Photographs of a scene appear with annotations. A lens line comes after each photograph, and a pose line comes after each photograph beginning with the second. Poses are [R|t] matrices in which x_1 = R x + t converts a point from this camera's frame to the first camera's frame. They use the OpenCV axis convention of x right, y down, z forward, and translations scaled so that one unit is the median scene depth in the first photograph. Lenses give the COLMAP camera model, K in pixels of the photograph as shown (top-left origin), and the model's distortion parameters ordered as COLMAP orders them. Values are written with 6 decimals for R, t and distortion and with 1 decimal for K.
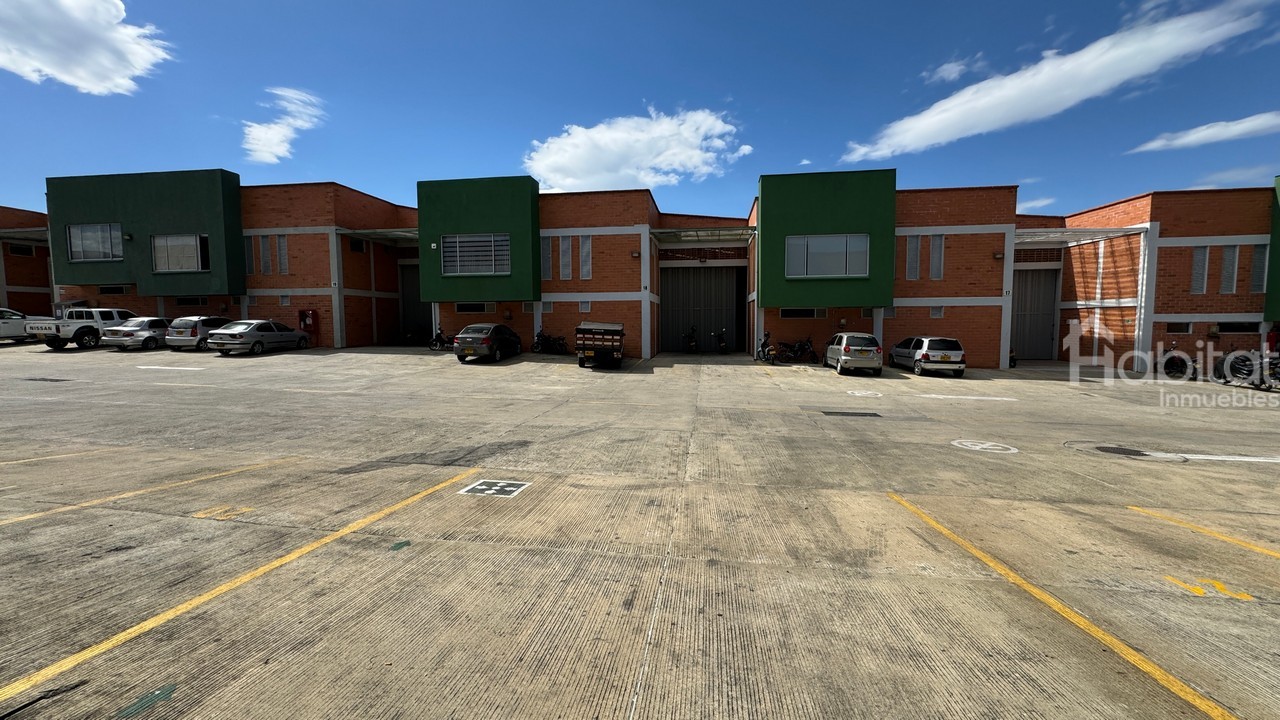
lens RADIAL K [[507.7, 0, 641.3], [0, 507.7, 356.6], [0, 0, 1]] dist [0.004455, 0.000087]
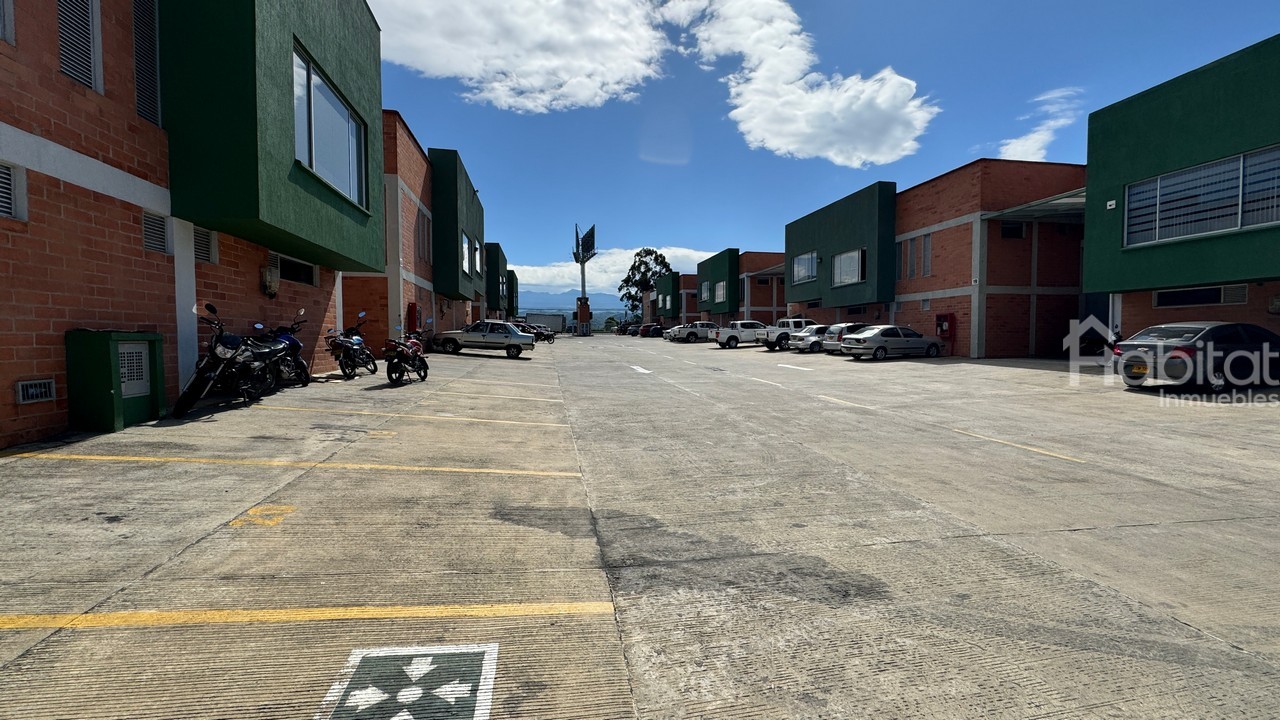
lens RADIAL K [[507.7, 0, 641.3], [0, 507.7, 356.6], [0, 0, 1]] dist [0.004455, 0.000087]
pose [[0.304275, 0.041230, -0.951691, 0.028388], [-0.066673, 0.997535, 0.021899, -0.002290], [0.950248, 0.056789, 0.306274, 0.256085]]
